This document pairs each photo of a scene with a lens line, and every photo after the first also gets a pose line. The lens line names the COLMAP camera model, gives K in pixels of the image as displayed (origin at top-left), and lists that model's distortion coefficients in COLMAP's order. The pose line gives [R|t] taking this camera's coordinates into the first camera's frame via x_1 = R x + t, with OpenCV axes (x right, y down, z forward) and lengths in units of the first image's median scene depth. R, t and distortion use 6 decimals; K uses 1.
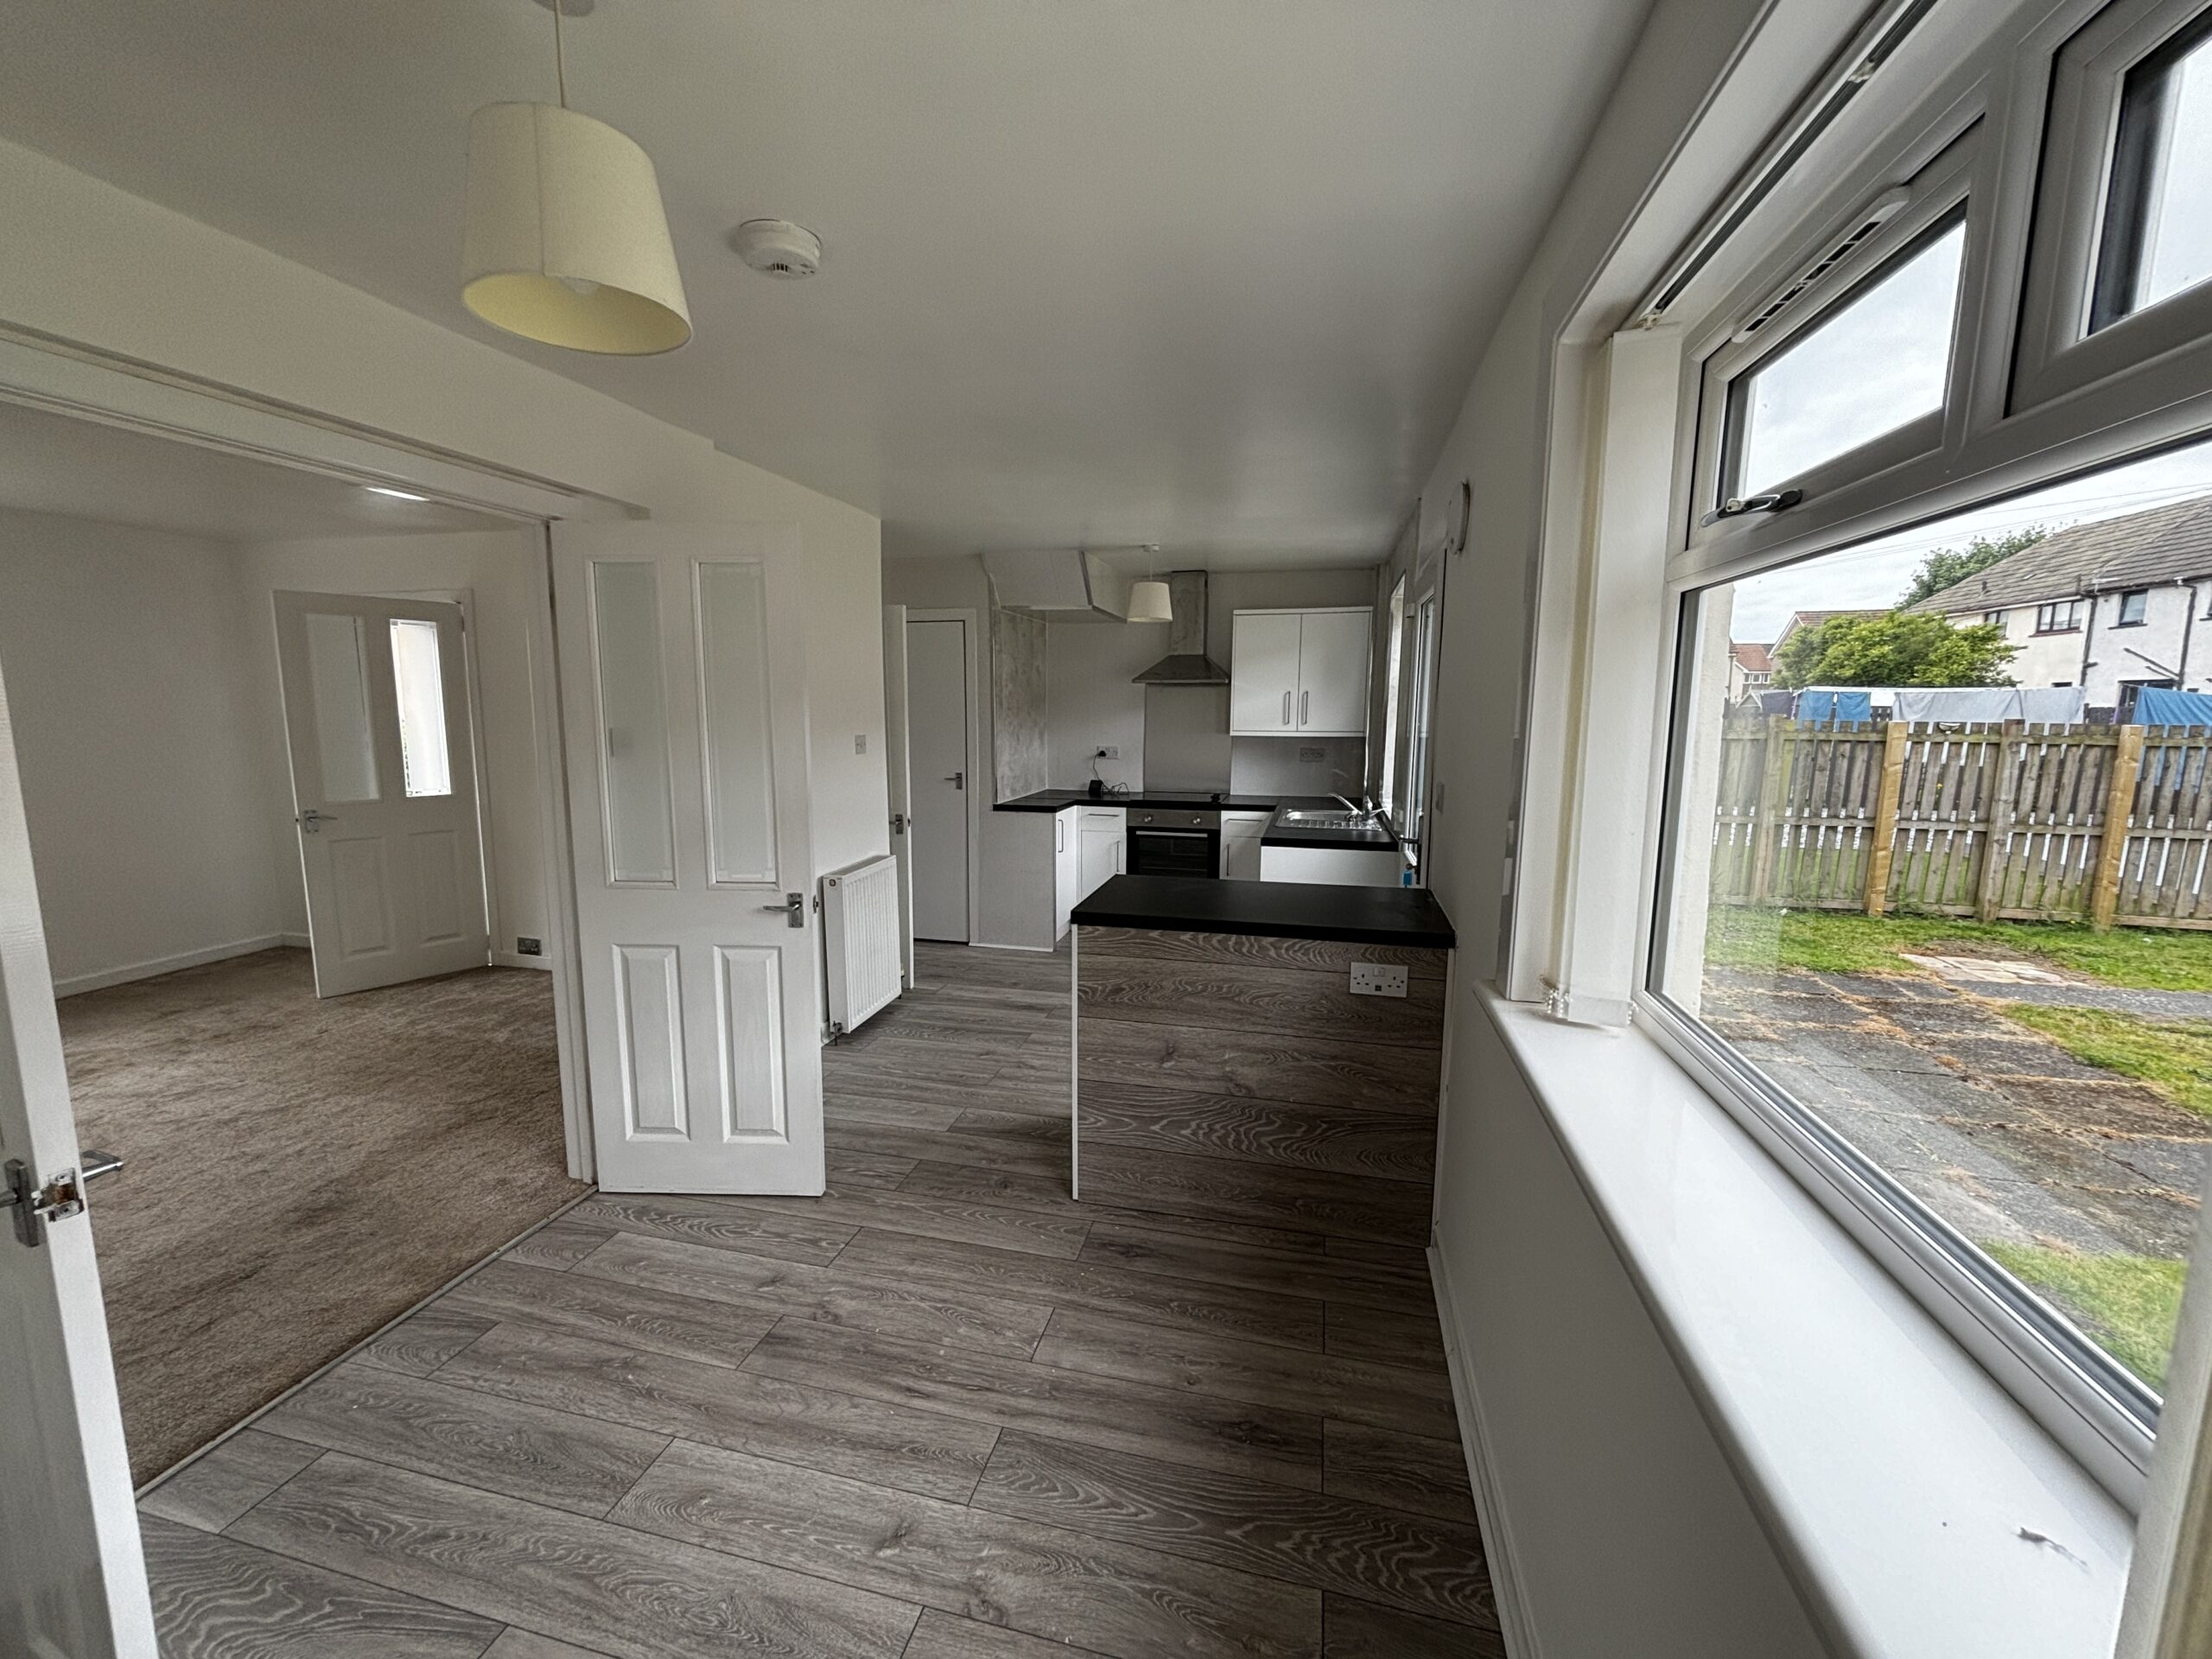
lens RADIAL K [[887.2, 0, 1097.7], [0, 887.2, 823.7], [0, 0, 1]] dist [-0.001985, 0.000563]
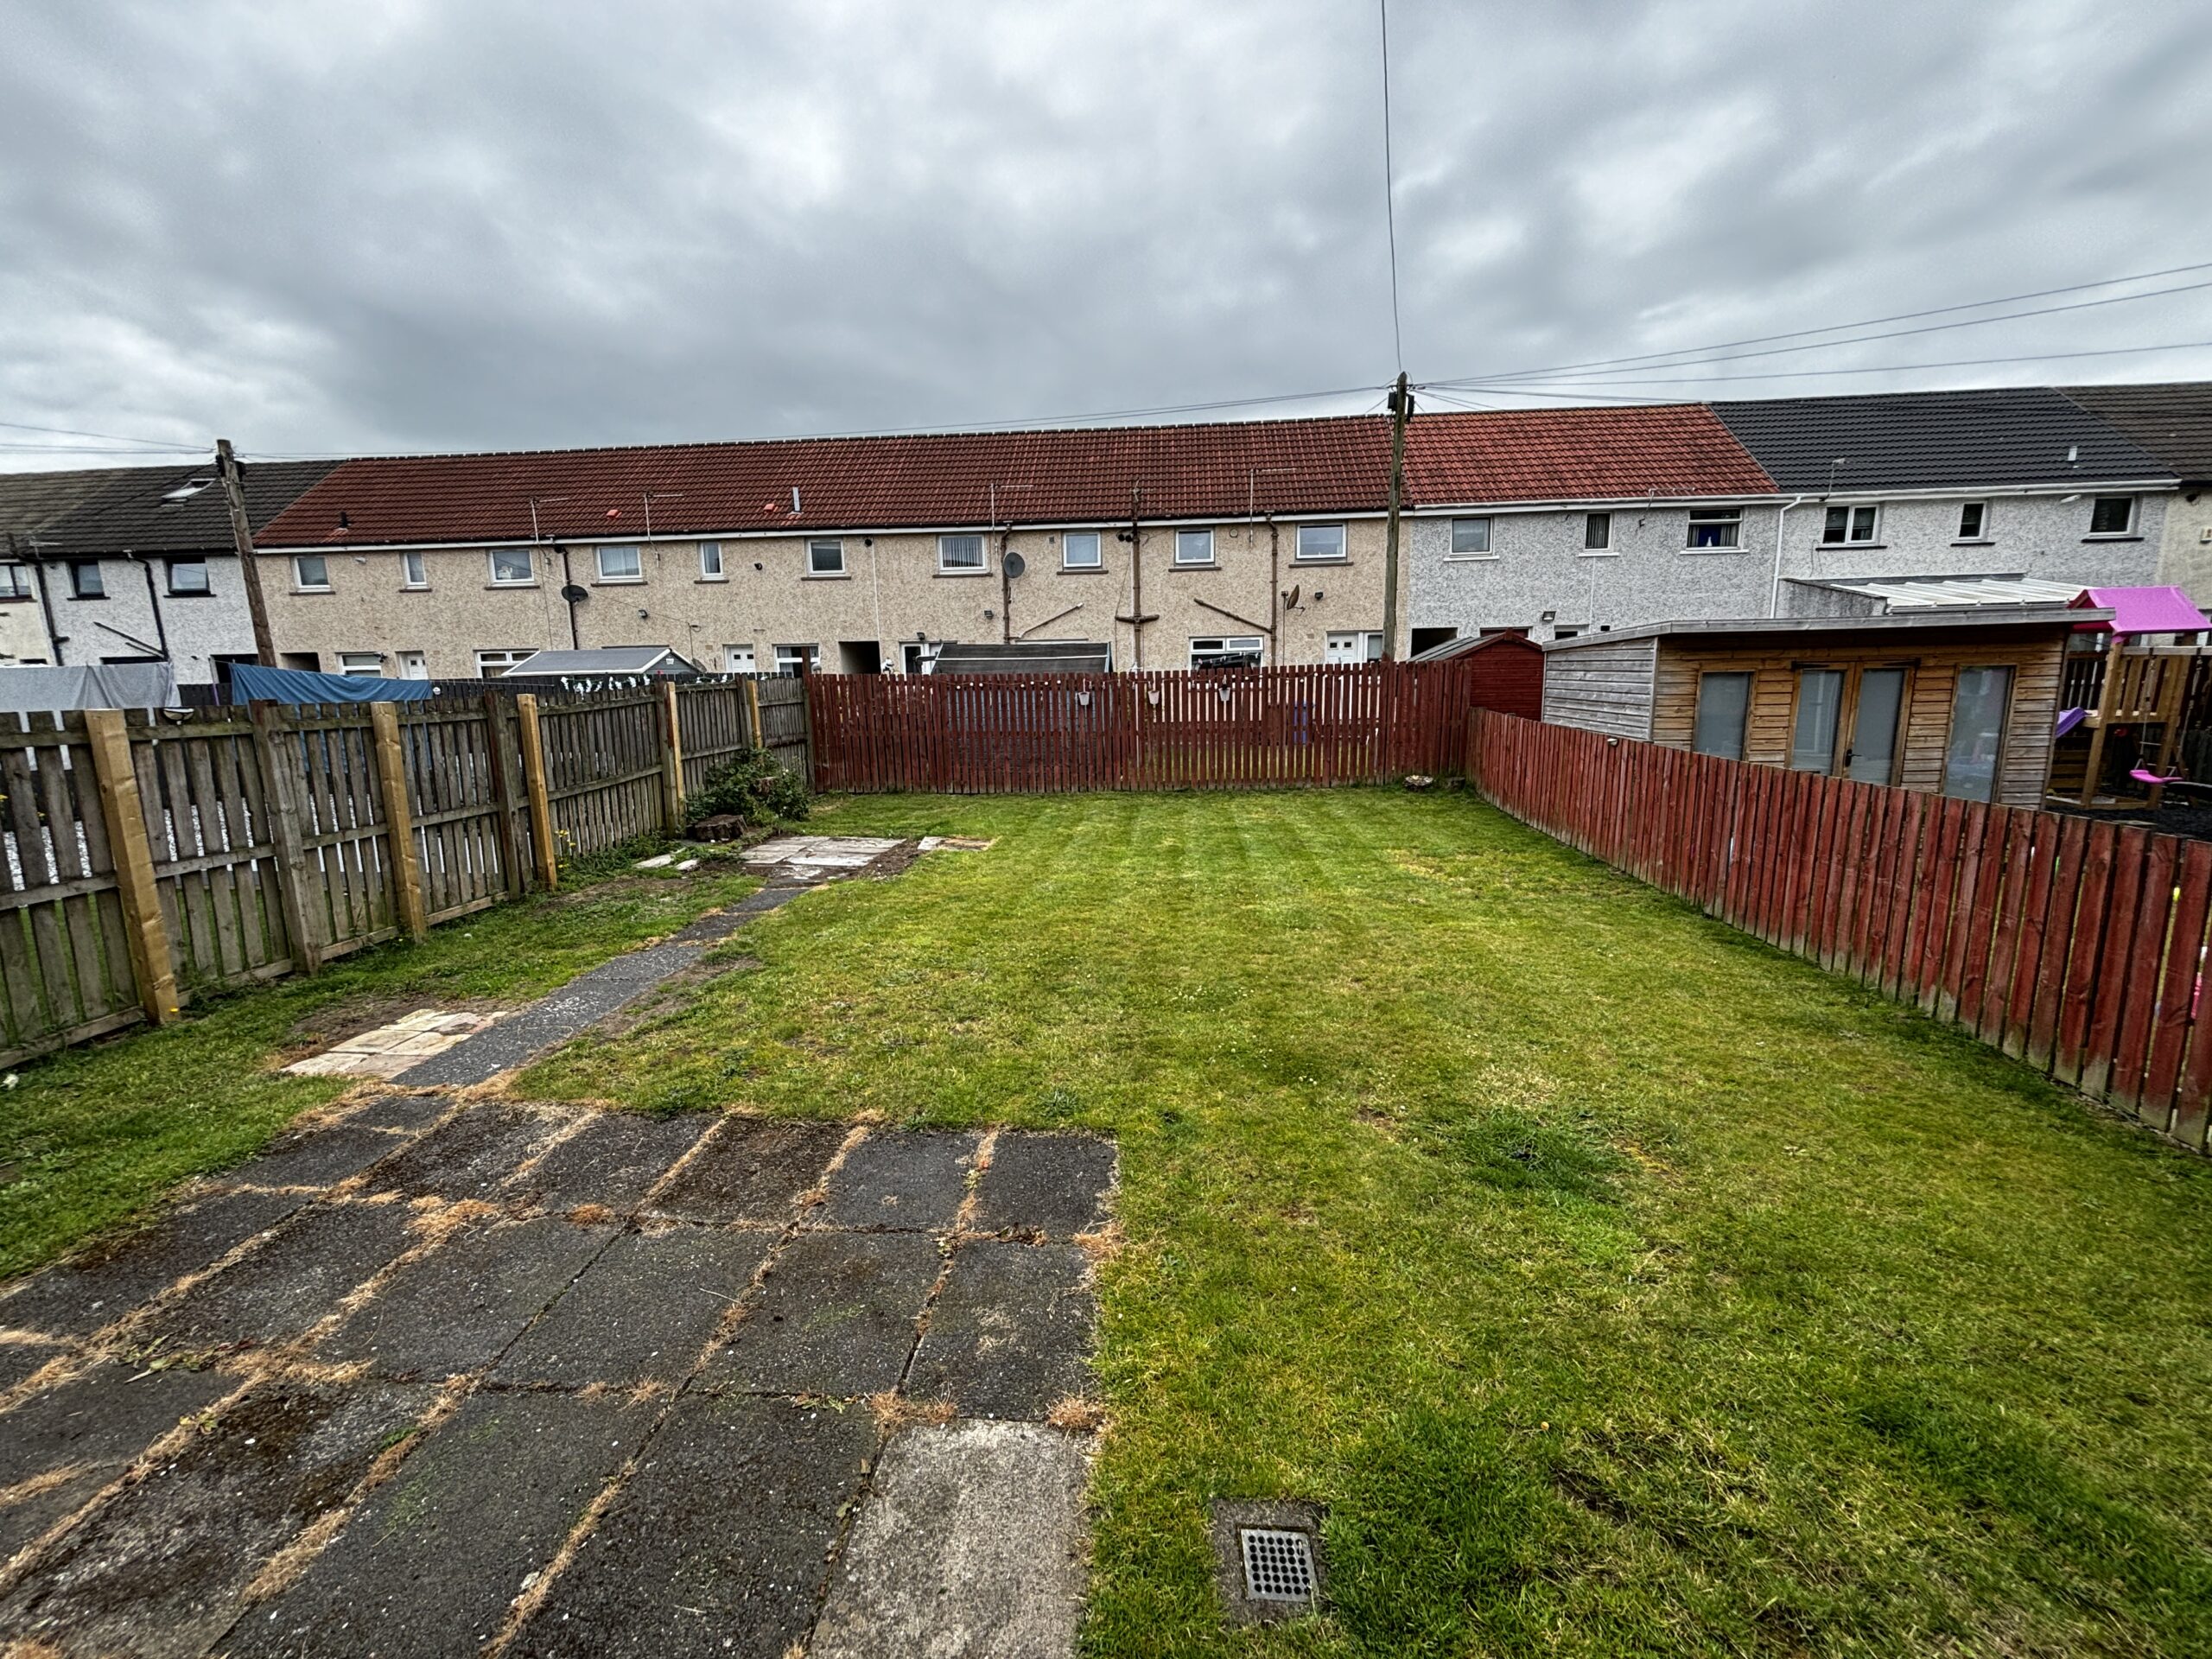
lens RADIAL K [[887.2, 0, 1117.3], [0, 887.2, 825.6], [0, 0, 1]] dist [-0.001985, 0.000563]
pose [[-0.157684, -0.169333, 0.972863, 0.197146], [0.145512, 0.970449, 0.192497, -0.056174], [-0.976710, 0.171917, -0.128384, 0.425609]]
